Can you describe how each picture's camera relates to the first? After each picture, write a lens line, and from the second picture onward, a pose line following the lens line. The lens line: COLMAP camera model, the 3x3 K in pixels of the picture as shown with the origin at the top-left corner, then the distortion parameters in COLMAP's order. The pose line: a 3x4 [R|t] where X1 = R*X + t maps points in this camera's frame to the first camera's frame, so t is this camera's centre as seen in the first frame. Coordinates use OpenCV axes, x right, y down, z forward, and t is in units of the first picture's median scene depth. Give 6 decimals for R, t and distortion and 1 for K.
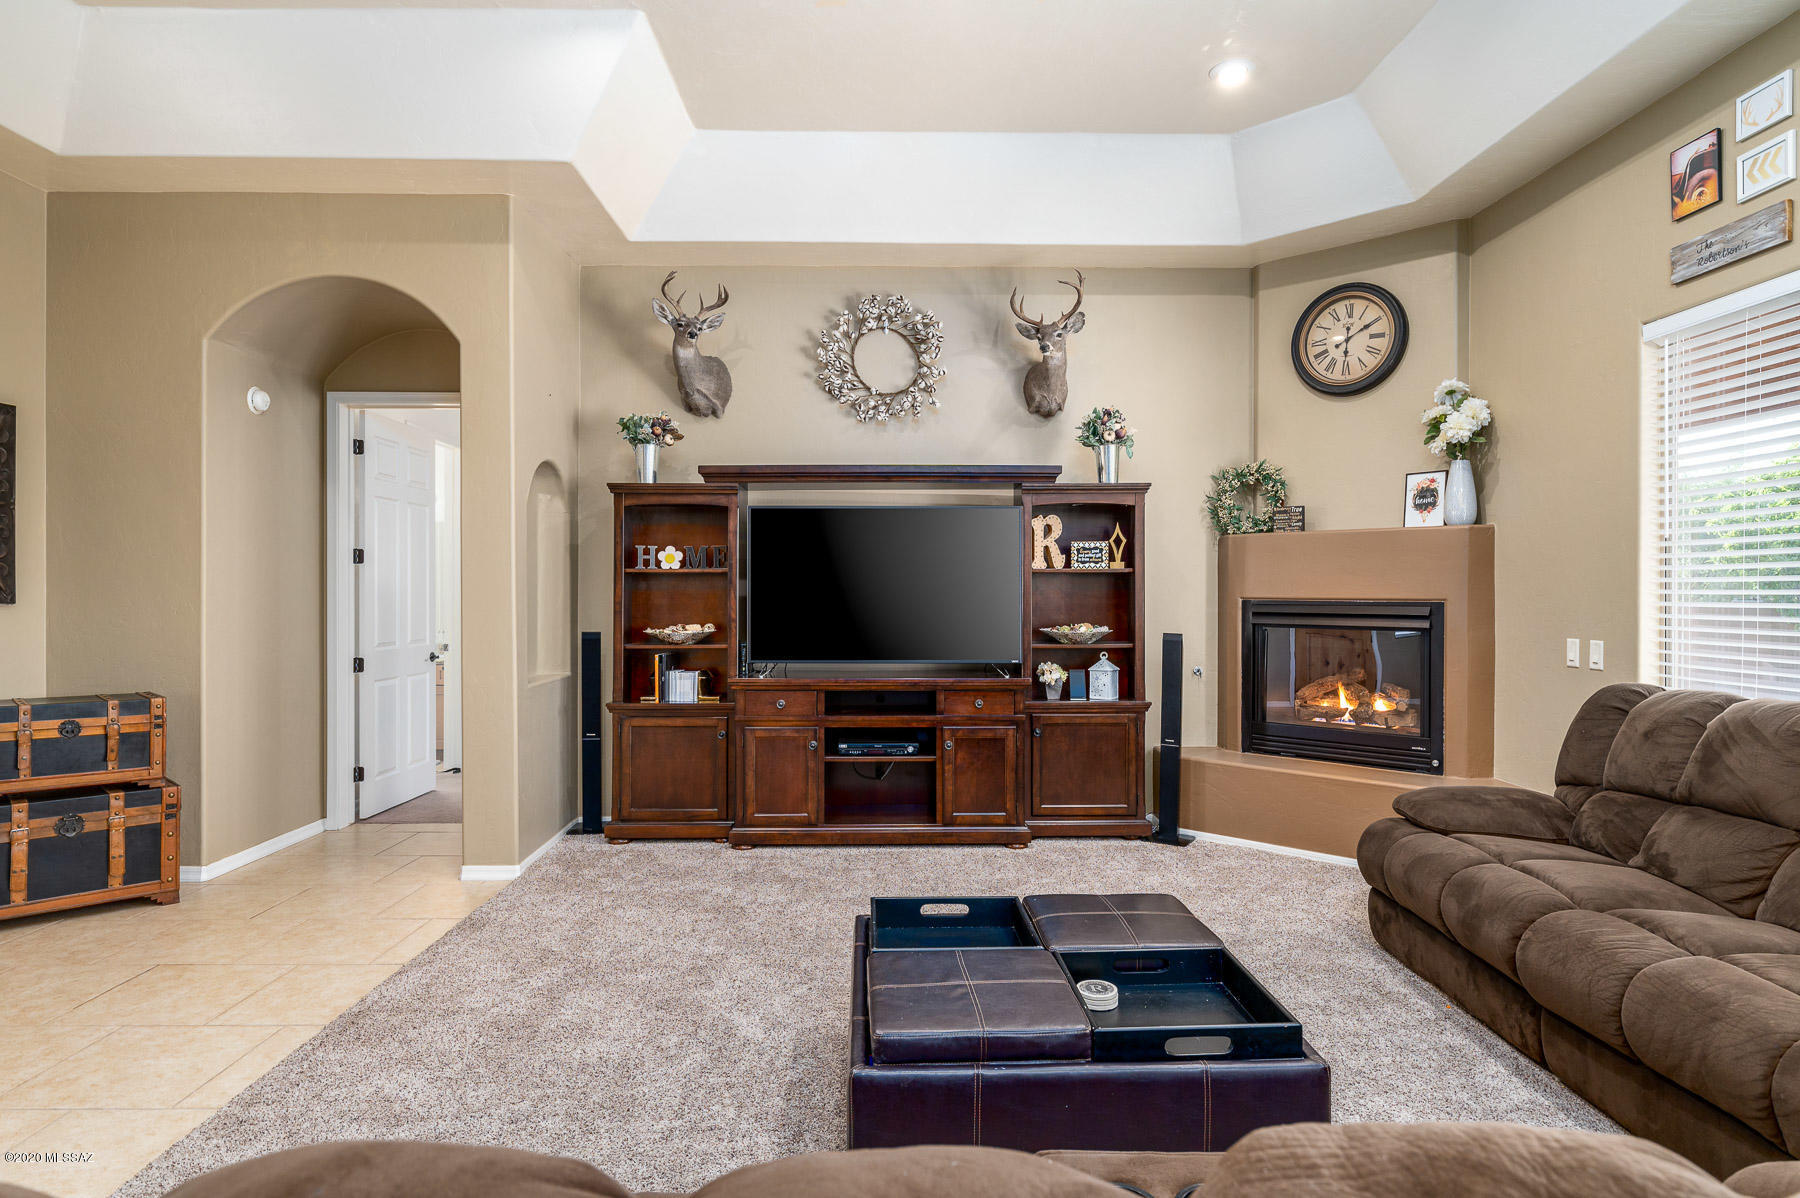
lens RADIAL K [[985.1, 0, 907.7], [0, 985.1, 594.8], [0, 0, 1]] dist [-0.006946, 0.003202]
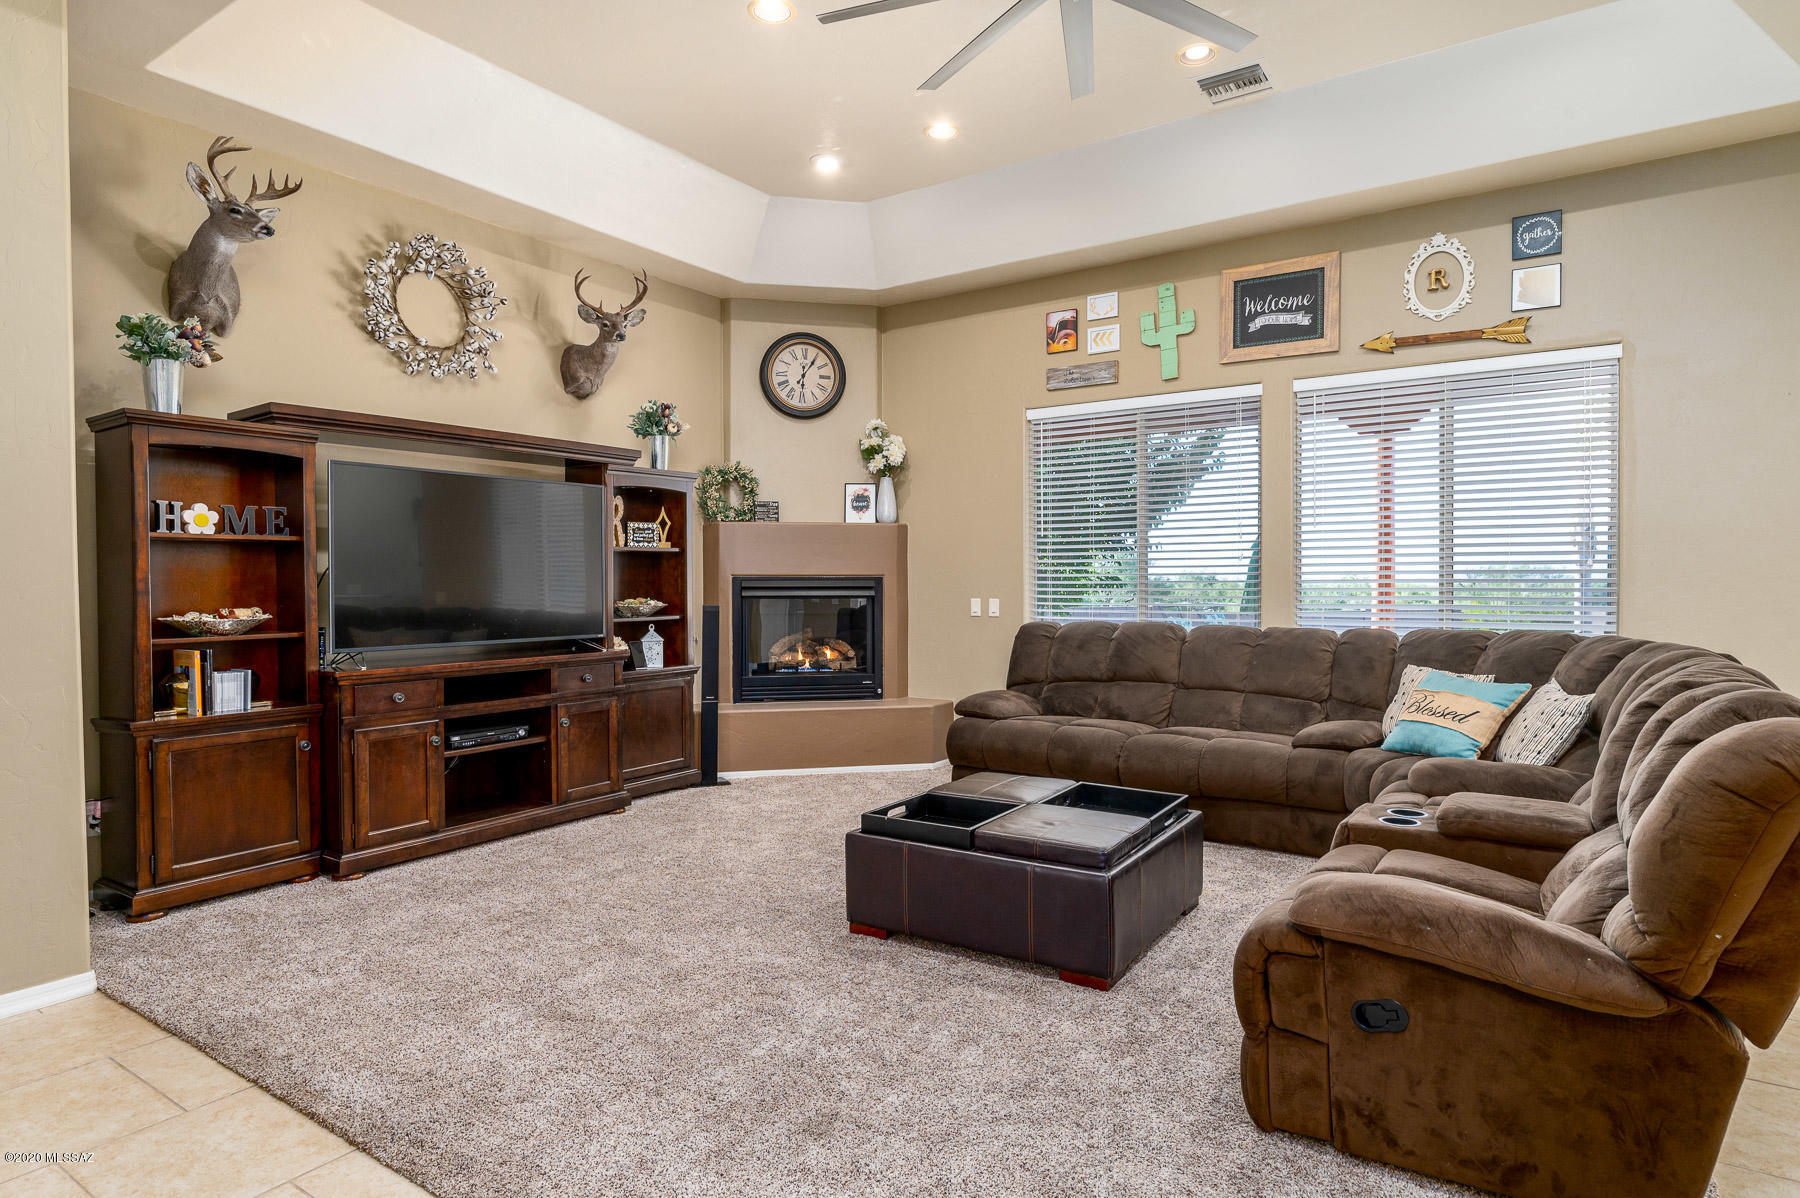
lens RADIAL K [[985.1, 0, 899.1], [0, 985.1, 592.7], [0, 0, 1]] dist [-0.006946, 0.003202]
pose [[0.575817, -0.013275, 0.817471, -0.548239], [0.007754, 0.999912, 0.010776, 0.013775], [-0.817542, 0.000133, 0.575870, 0.149357]]
